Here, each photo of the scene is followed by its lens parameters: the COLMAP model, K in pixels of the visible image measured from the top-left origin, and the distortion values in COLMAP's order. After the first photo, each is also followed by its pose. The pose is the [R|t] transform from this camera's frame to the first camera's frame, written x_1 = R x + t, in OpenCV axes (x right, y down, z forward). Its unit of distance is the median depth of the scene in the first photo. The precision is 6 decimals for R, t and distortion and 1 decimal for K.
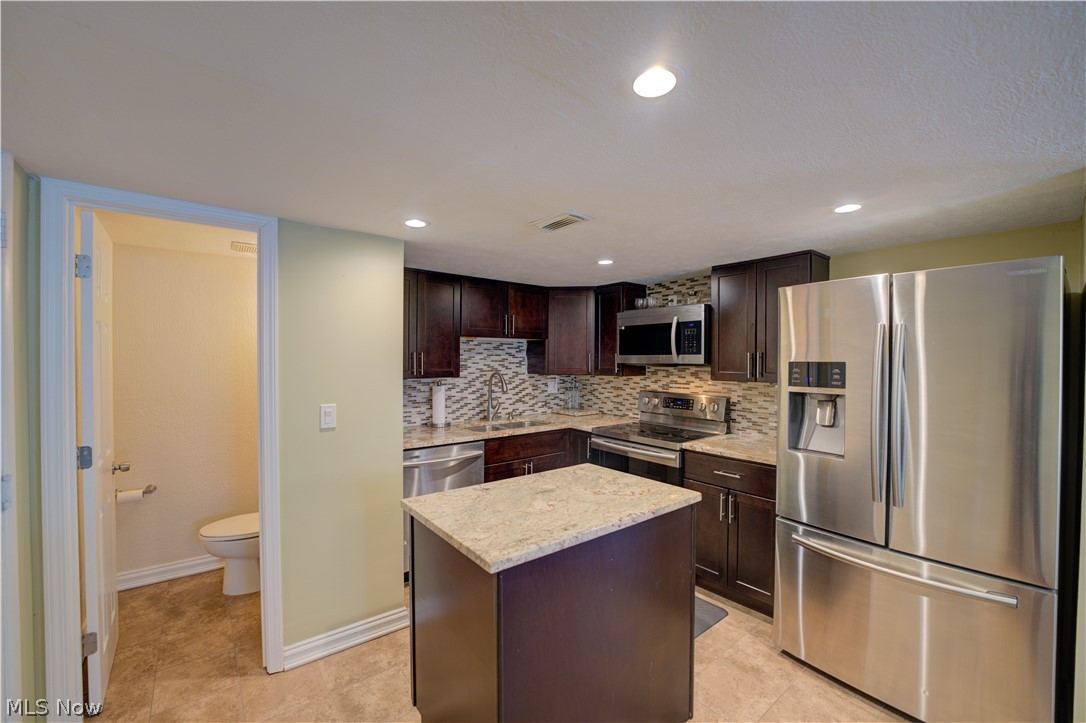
lens RADIAL K [[435.5, 0, 541.9], [0, 435.5, 363.9], [0, 0, 1]] dist [-0.032320, 0.004902]
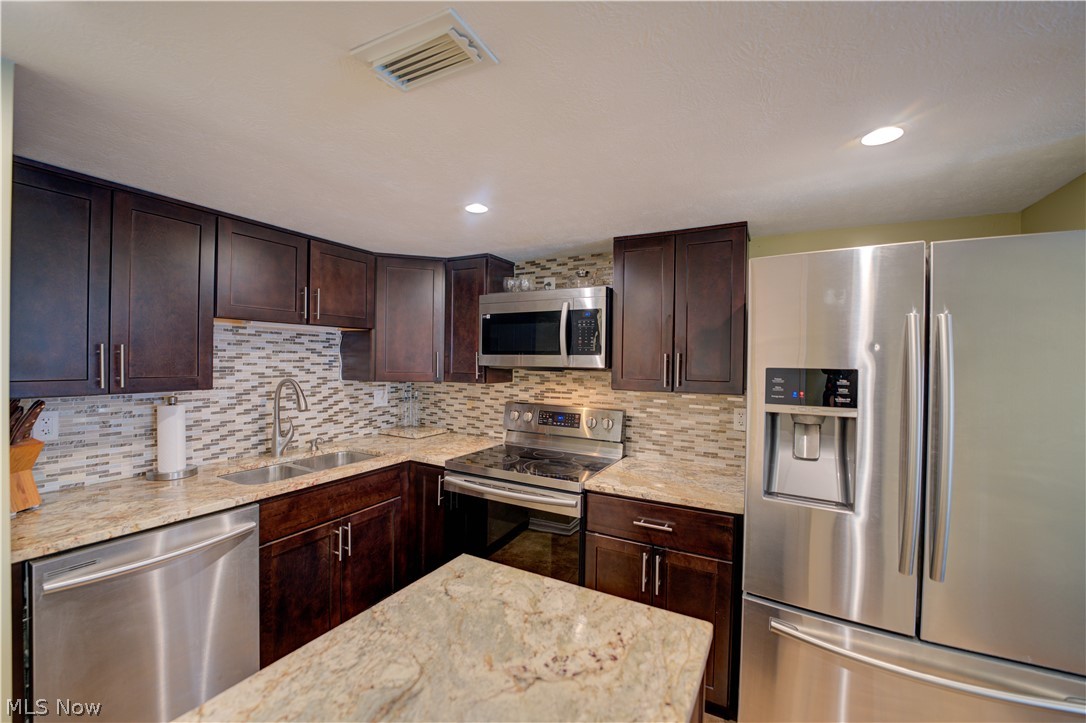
lens RADIAL K [[435.5, 0, 541.9], [0, 435.5, 363.9], [0, 0, 1]] dist [-0.032320, 0.004902]
pose [[0.921337, 0.005183, 0.388731, -0.009675], [-0.006018, 0.999981, 0.000931, -0.005632], [-0.388719, -0.003197, 0.921351, 0.297840]]
